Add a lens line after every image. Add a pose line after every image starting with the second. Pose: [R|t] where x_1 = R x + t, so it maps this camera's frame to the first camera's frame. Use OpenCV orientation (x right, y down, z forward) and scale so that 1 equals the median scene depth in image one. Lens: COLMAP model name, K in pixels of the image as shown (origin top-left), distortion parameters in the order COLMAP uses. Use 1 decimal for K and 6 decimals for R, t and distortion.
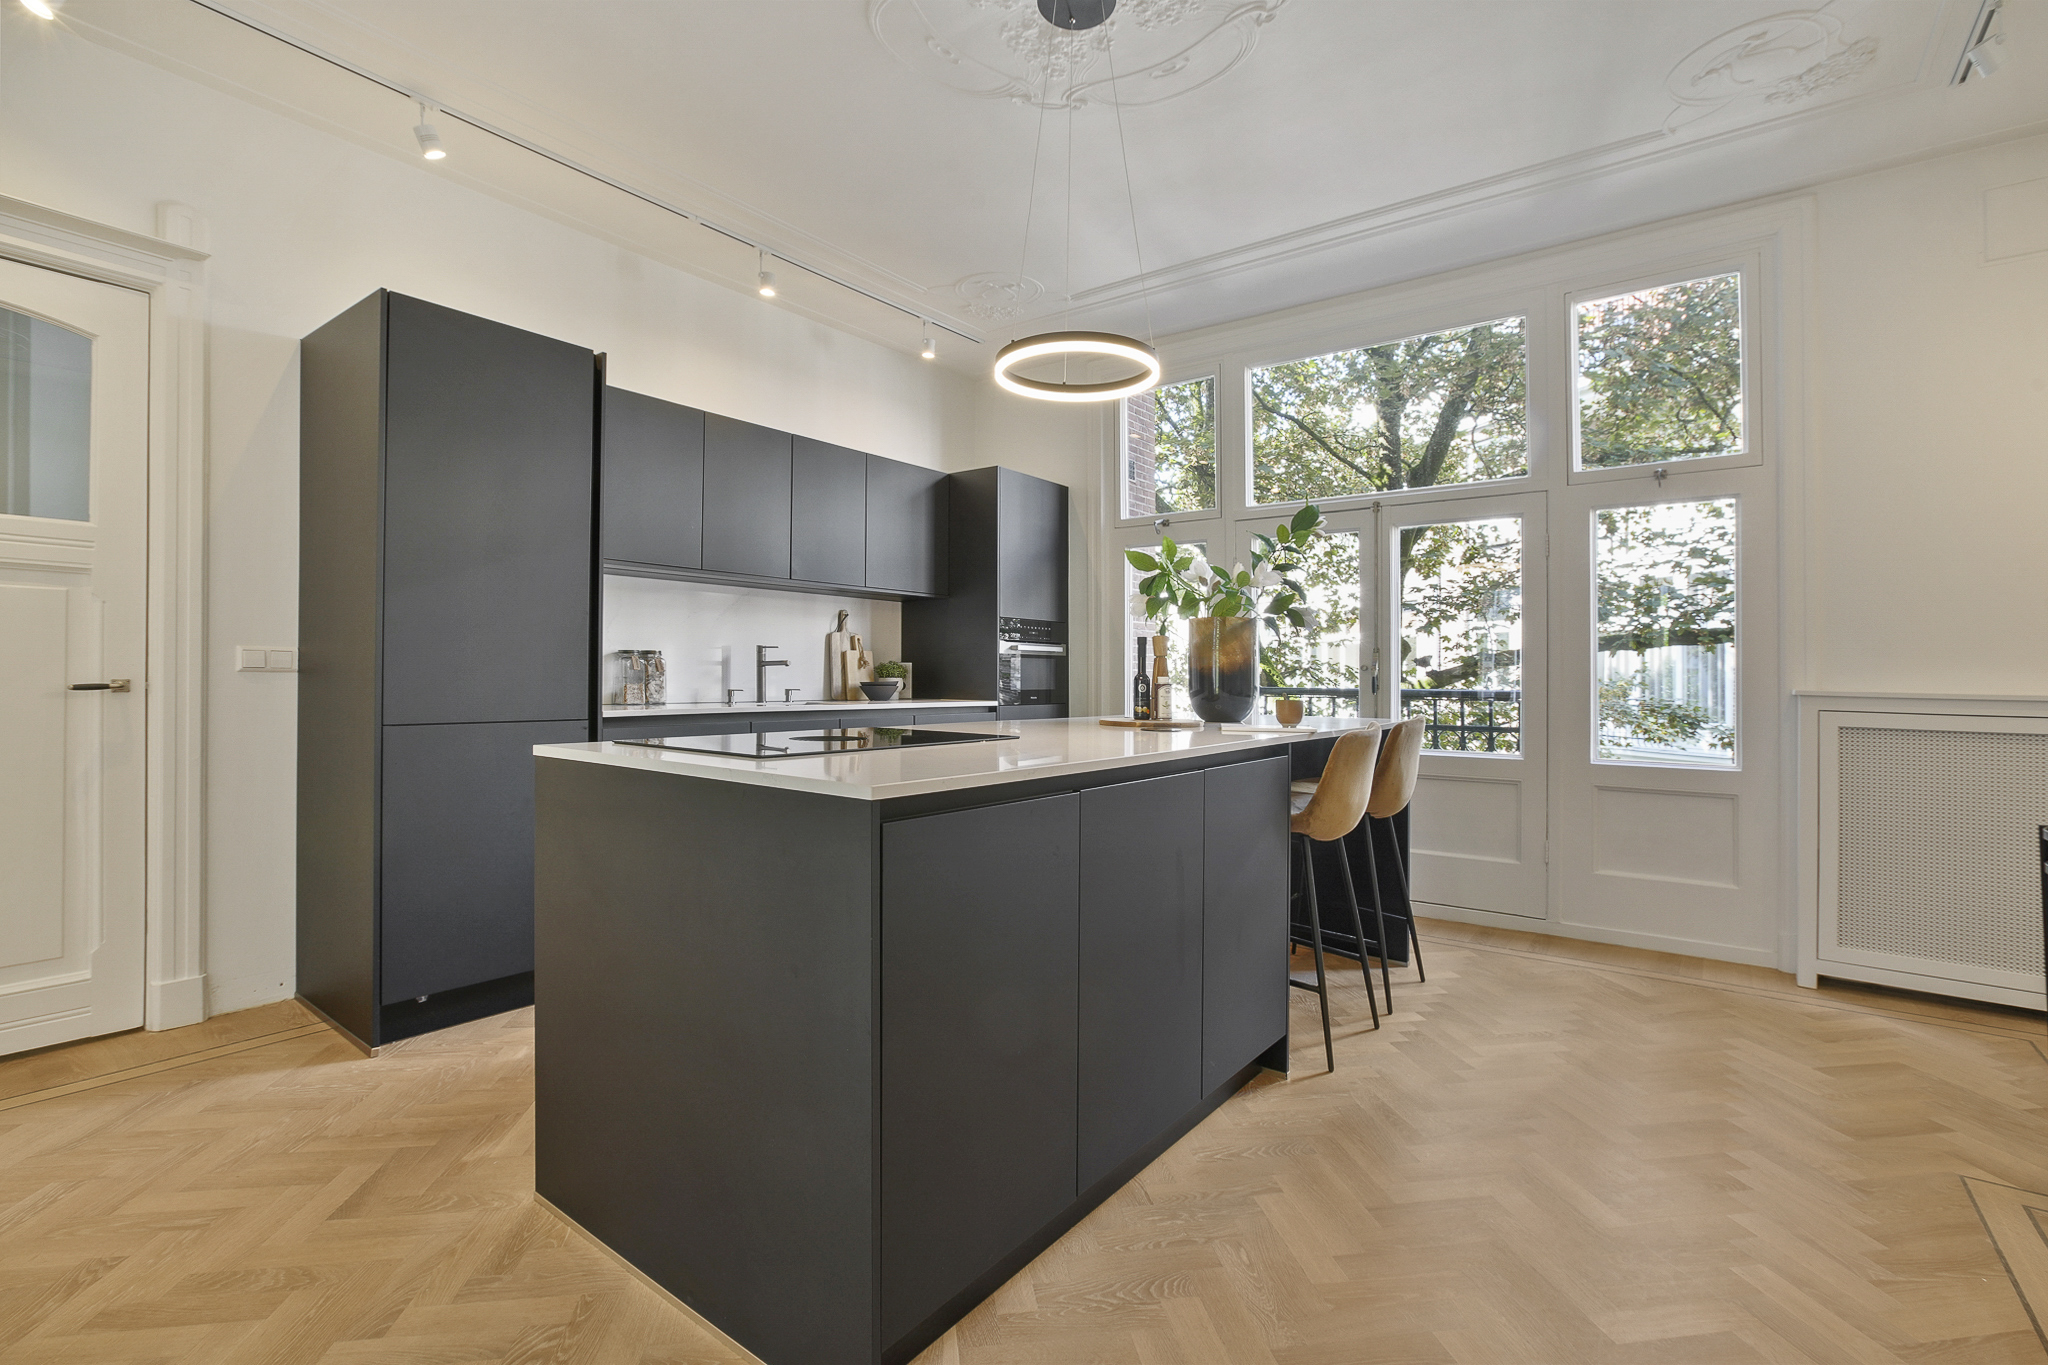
lens RADIAL K [[908.6, 0, 1025.9], [0, 908.6, 676.5], [0, 0, 1]] dist [-0.018995, 0.001334]
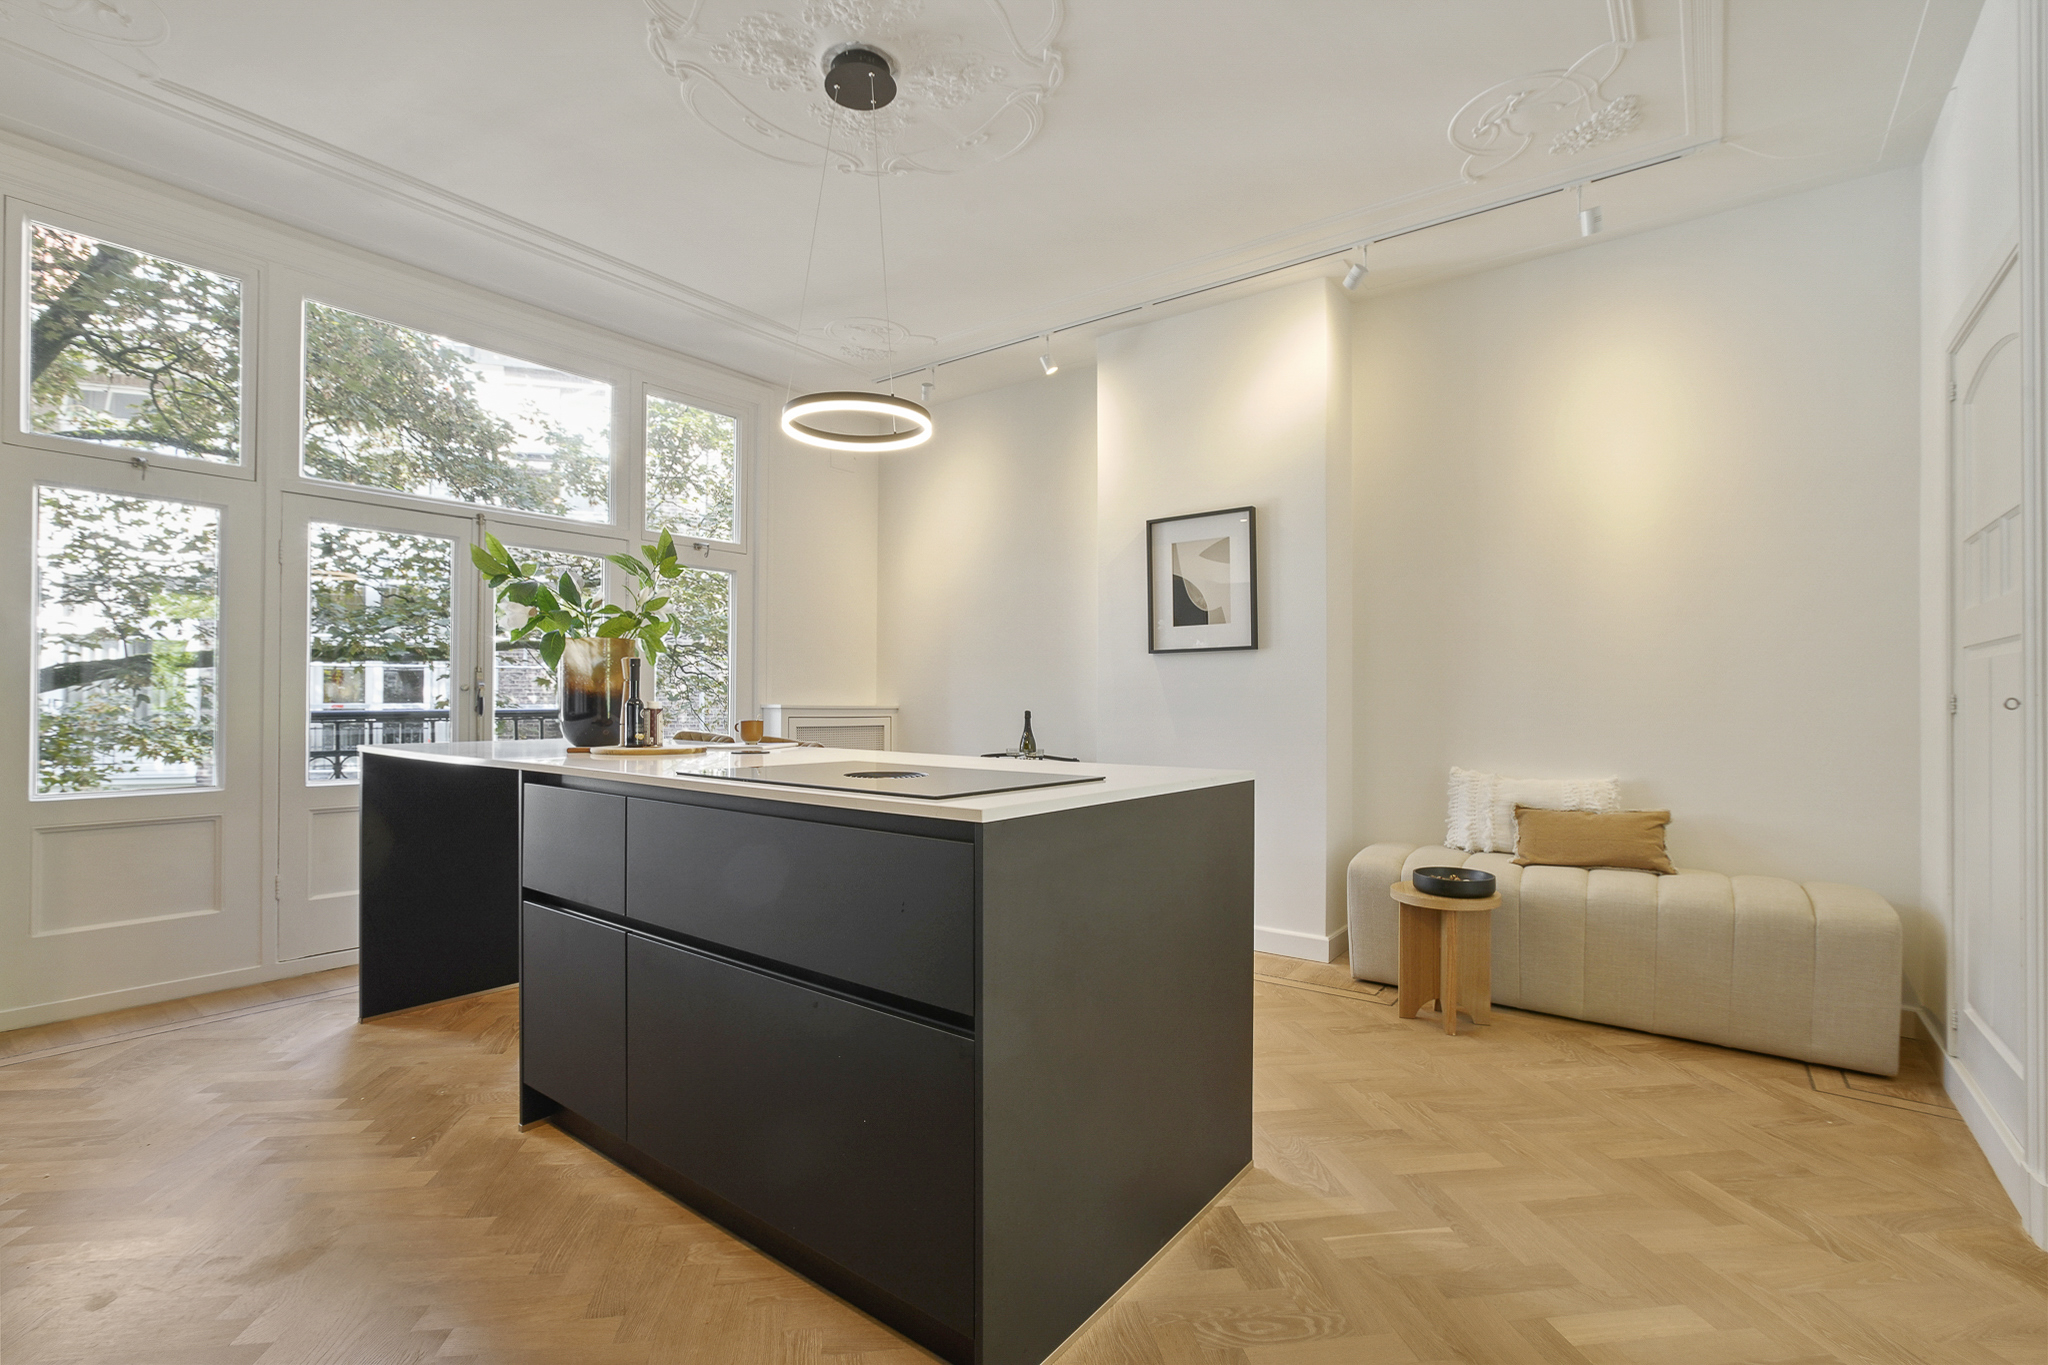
lens RADIAL K [[908.6, 0, 1024.9], [0, 908.6, 690.1], [0, 0, 1]] dist [-0.018995, 0.001334]
pose [[0.024232, 0.005423, 0.999692, -0.533544], [-0.003642, 0.999979, -0.005336, -0.004241], [-0.999700, -0.003512, 0.024252, 0.396544]]
